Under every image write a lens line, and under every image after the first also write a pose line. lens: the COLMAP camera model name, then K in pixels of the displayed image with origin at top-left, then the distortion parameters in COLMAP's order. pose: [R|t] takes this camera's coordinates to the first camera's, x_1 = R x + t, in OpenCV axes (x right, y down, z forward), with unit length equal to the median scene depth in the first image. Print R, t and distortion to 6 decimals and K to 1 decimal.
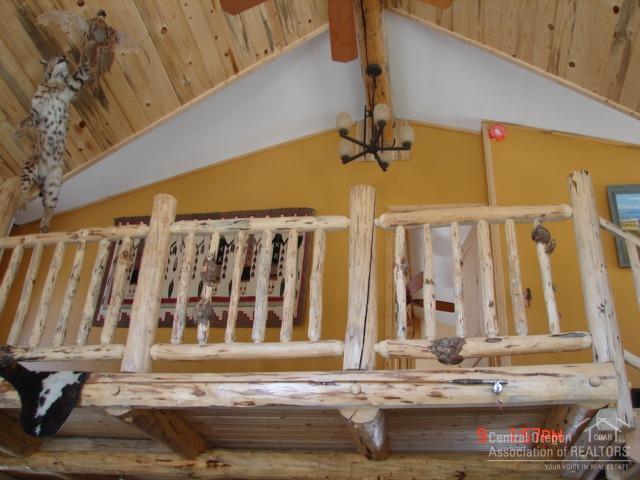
lens RADIAL K [[689.8, 0, 320.0], [0, 689.8, 240.0], [0, 0, 1]] dist [-0.169056, 0.153053]
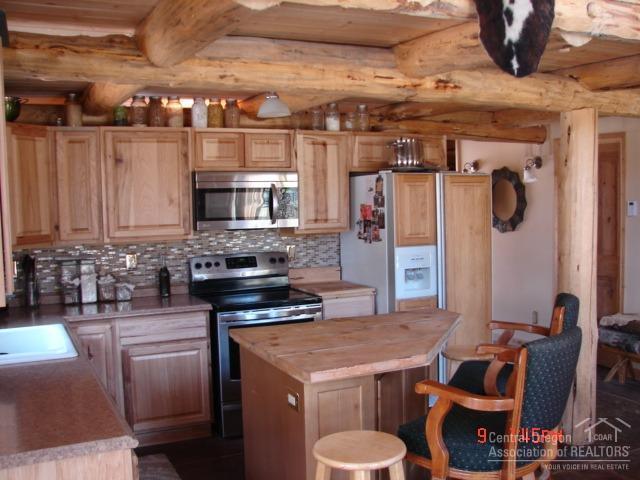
lens RADIAL K [[689.8, 0, 320.0], [0, 689.8, 240.0], [0, 0, 1]] dist [-0.169056, 0.153053]
pose [[0.817125, -0.104246, 0.566956, -0.741455], [-0.252450, 0.819474, 0.514520, 0.111451], [-0.518243, -0.563556, 0.643296, 0.472264]]
